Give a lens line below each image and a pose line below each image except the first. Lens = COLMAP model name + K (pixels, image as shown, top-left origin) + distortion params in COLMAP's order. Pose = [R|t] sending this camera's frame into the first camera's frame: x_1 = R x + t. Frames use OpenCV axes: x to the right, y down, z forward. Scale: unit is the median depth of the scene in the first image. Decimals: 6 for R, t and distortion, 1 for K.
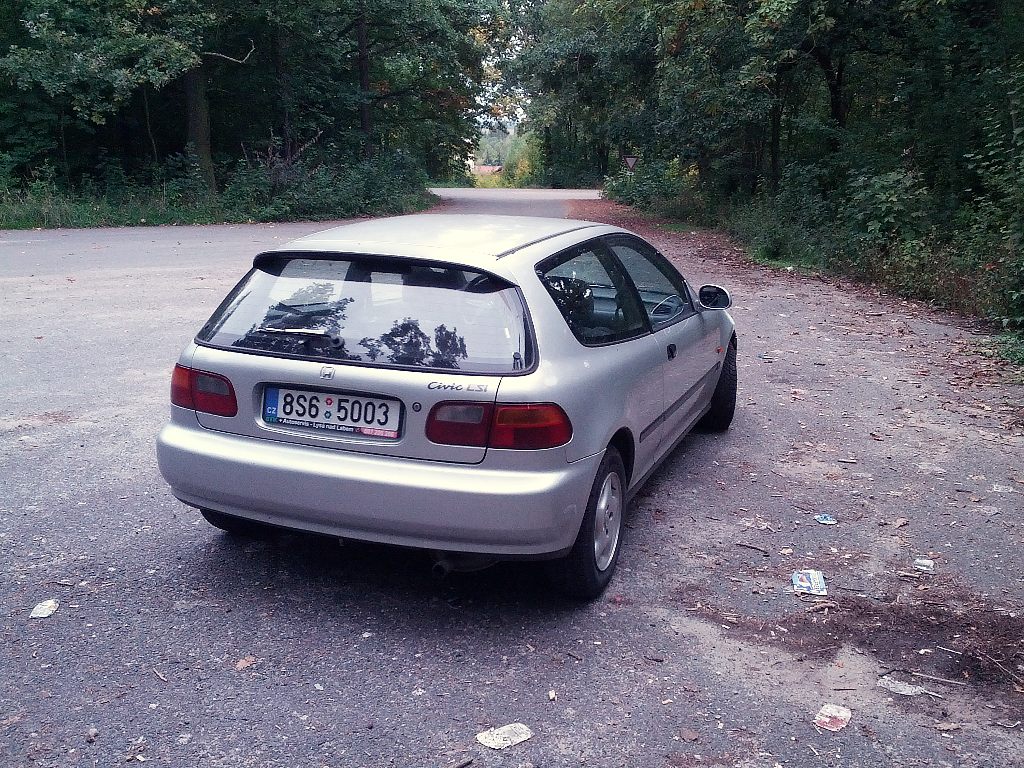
lens RADIAL K [[1058.8, 0, 513.1], [0, 1058.8, 382.5], [0, 0, 1]] dist [-0.027948, 0.000000]
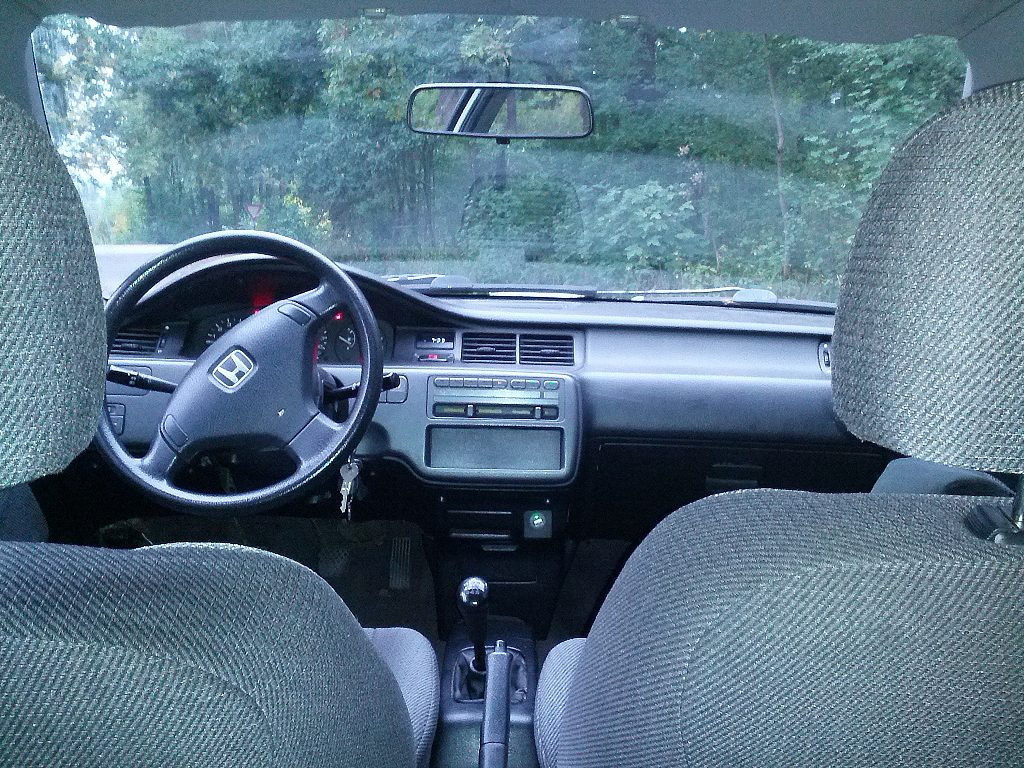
lens RADIAL K [[1058.8, 0, 506.2], [0, 1058.8, 382.8], [0, 0, 1]] dist [-0.027948, 0.000000]
pose [[0.935332, -0.051945, 0.349937, -0.007936], [0.073261, 0.996160, -0.047946, -0.008927], [-0.346102, 0.070482, 0.935546, 0.123718]]
